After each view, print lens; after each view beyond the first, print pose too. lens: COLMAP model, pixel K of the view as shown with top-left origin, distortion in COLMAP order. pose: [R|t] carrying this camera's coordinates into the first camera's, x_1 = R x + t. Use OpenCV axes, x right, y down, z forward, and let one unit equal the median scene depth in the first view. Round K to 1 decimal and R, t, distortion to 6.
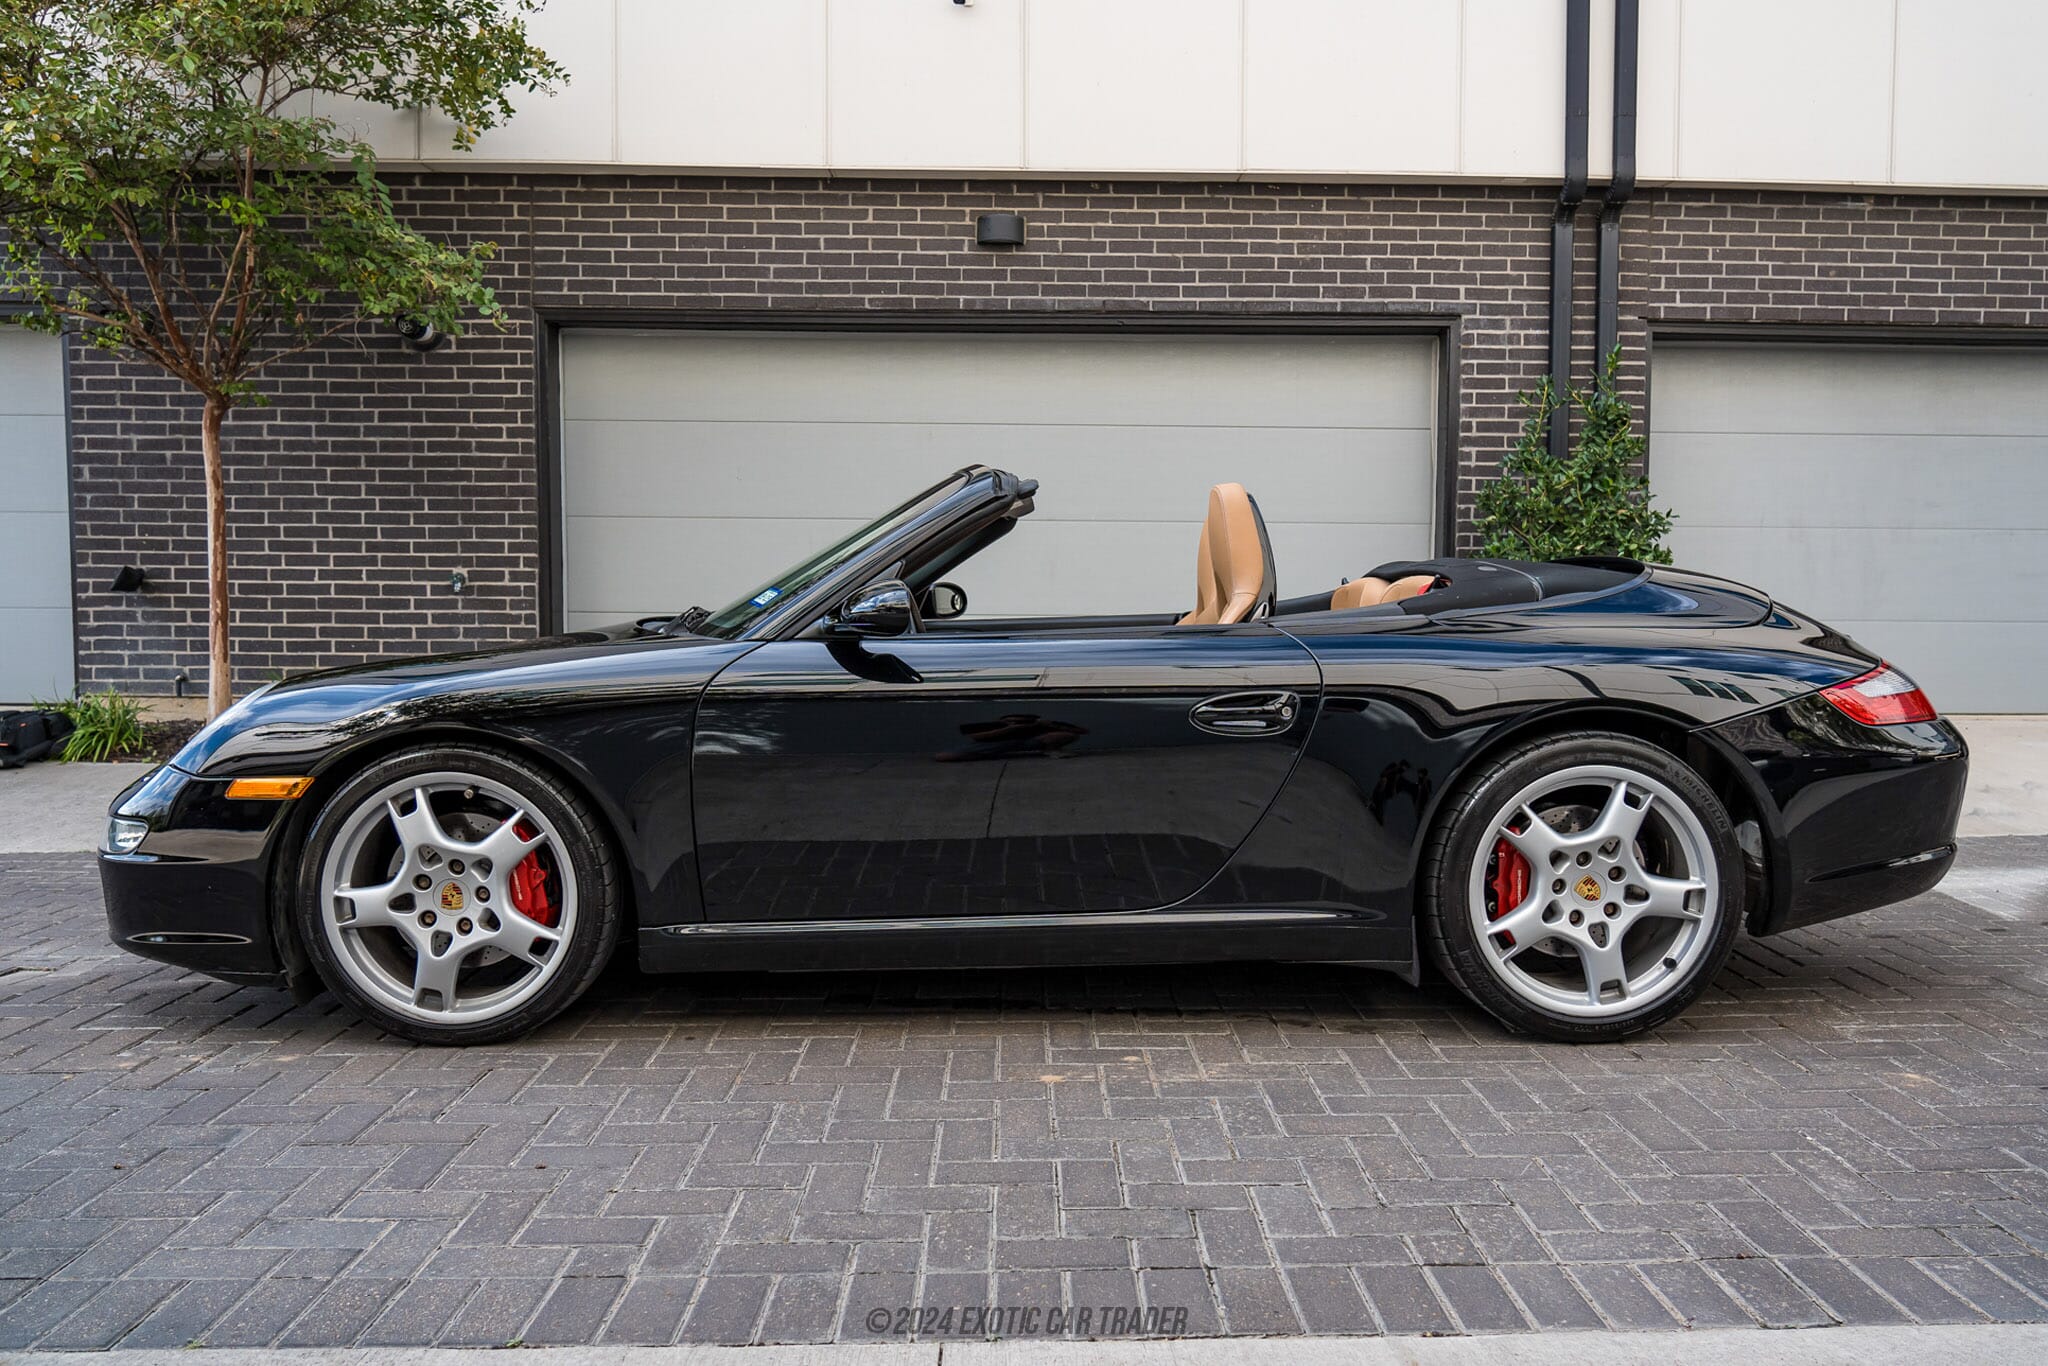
lens RADIAL K [[1424.3, 0, 1020.1], [0, 1424.3, 693.6], [0, 0, 1]] dist [-0.024215, 0.010345]
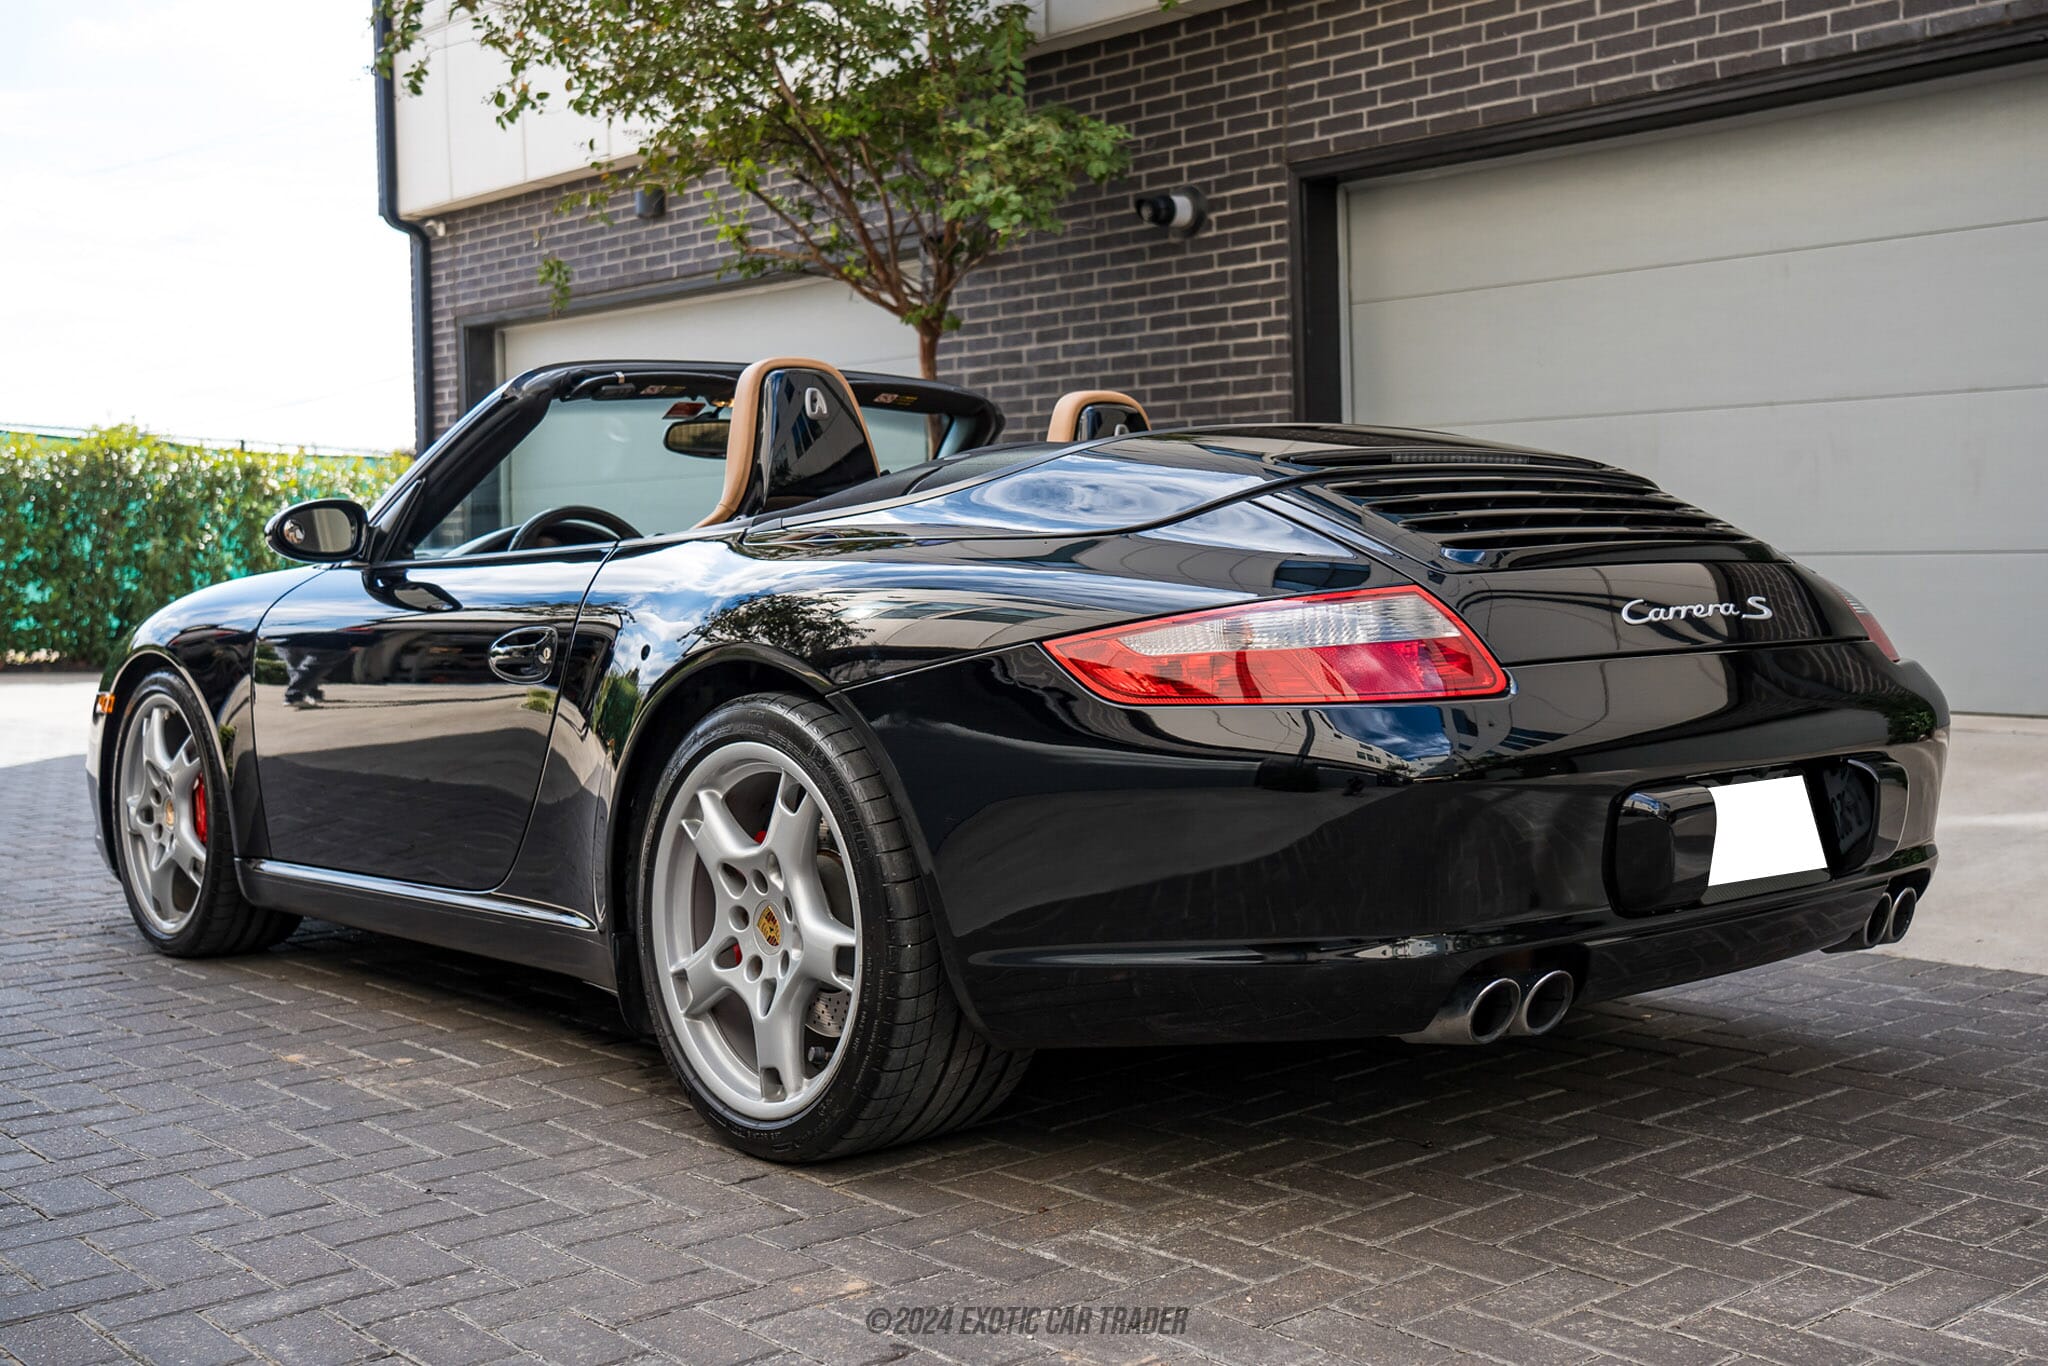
lens RADIAL K [[2079.6, 0, 1031.5], [0, 2079.6, 673.6], [0, 0, 1]] dist [-0.014872, 0.000000]
pose [[0.668830, 0.027170, -0.742919, 1.221212], [-0.032669, 0.999441, 0.007140, 0.005237], [0.742697, 0.019495, 0.669343, 0.426287]]
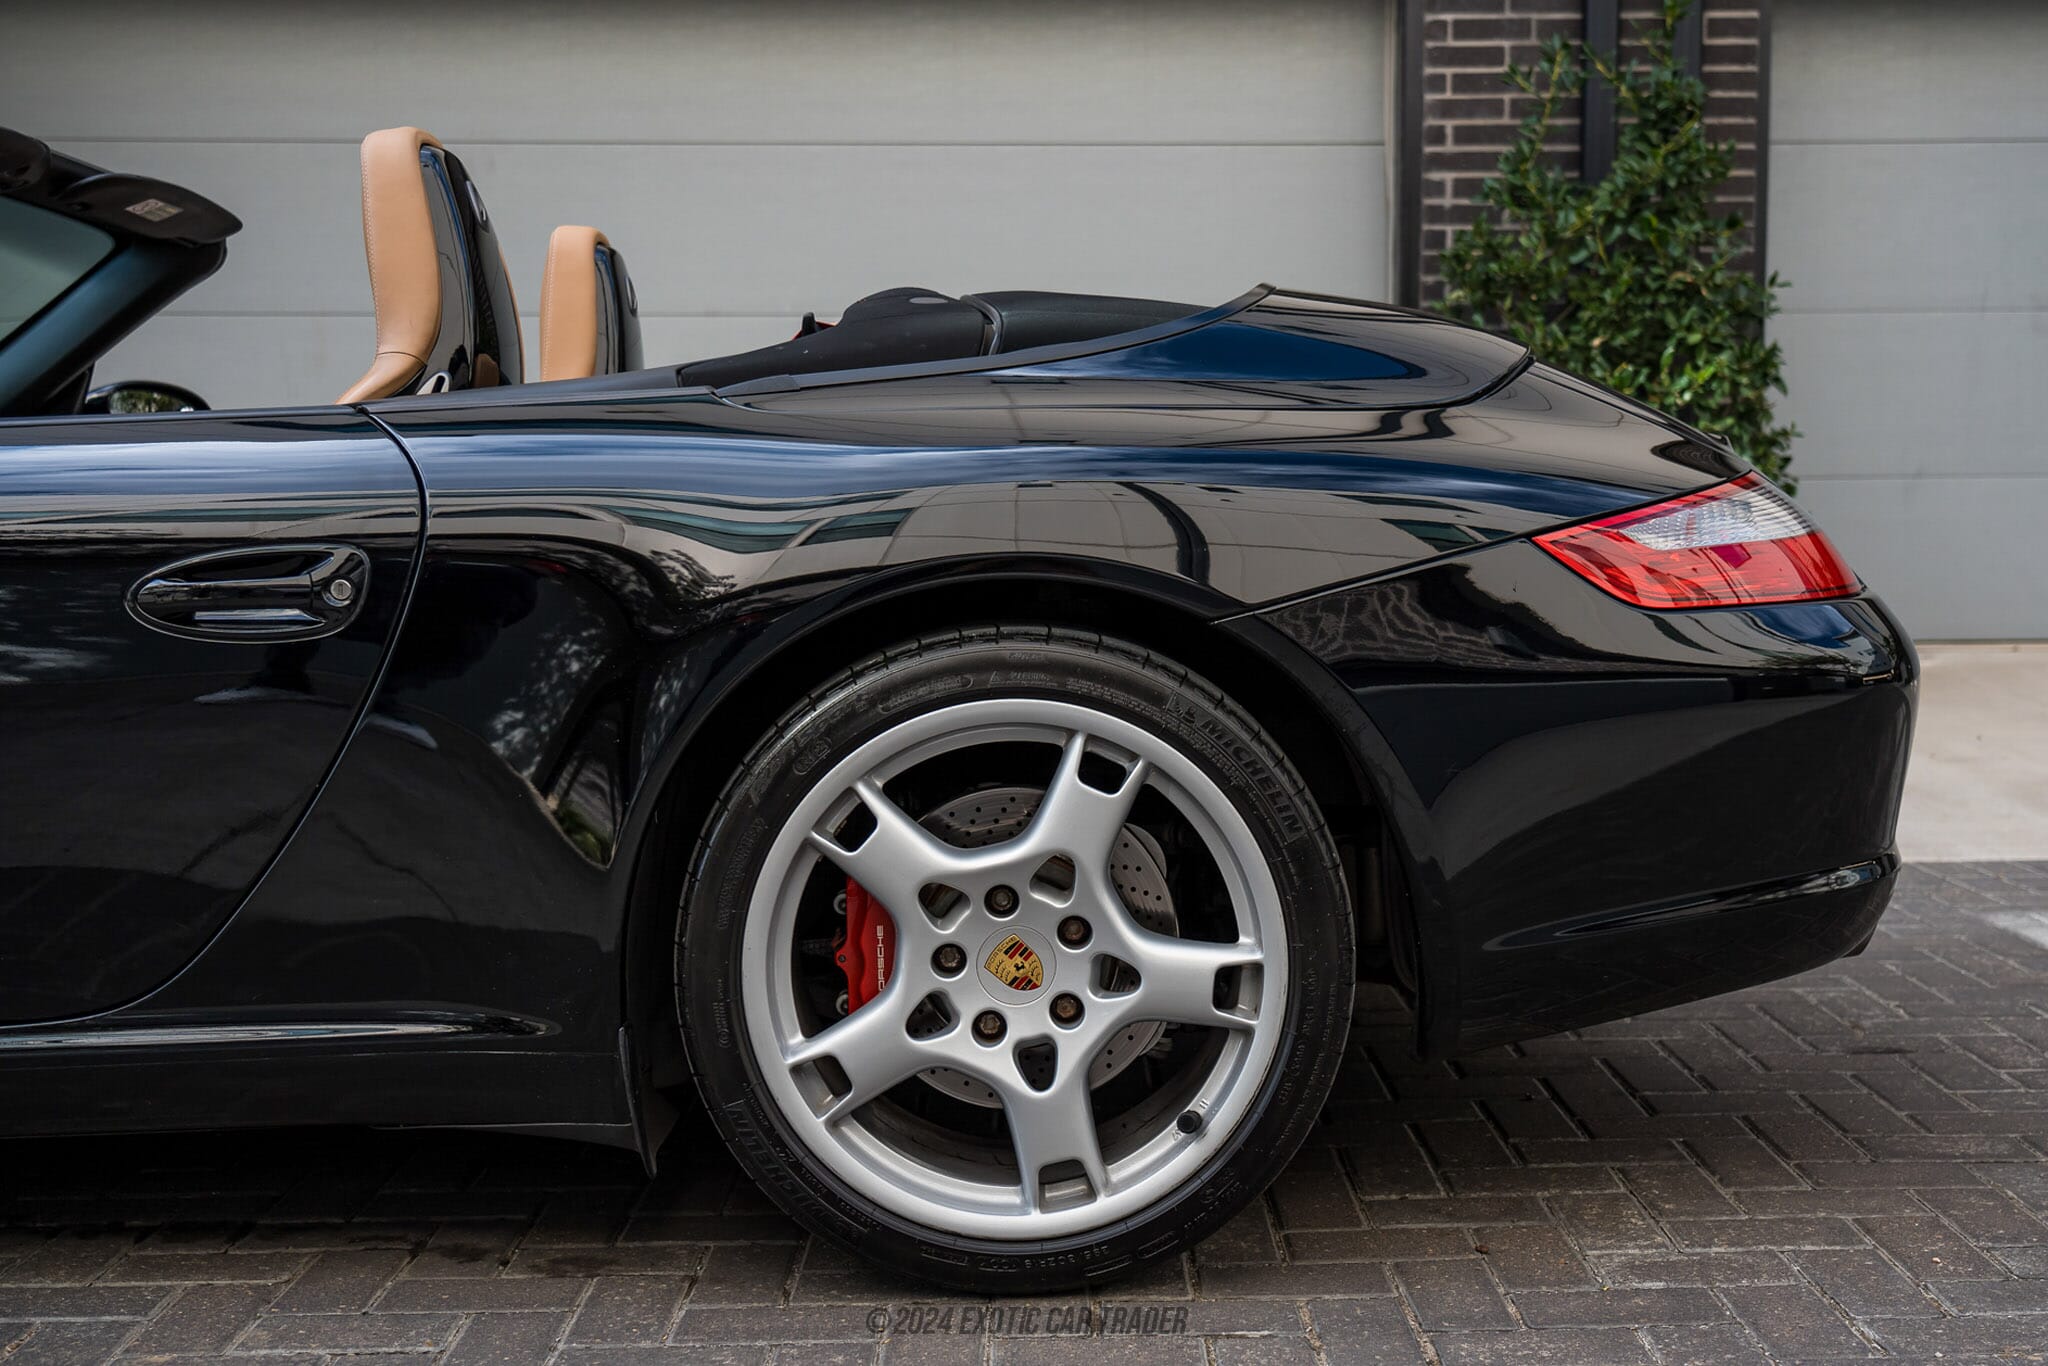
lens RADIAL K [[2233.6, 0, 1045.8], [0, 2233.6, 728.5], [0, 0, 1]] dist [0.027782, 0.000000]
pose [[0.999938, -0.010906, -0.002377, 0.413707], [0.010984, 0.999286, 0.036159, 0.033763], [0.001981, -0.036183, 0.999343, 0.271026]]
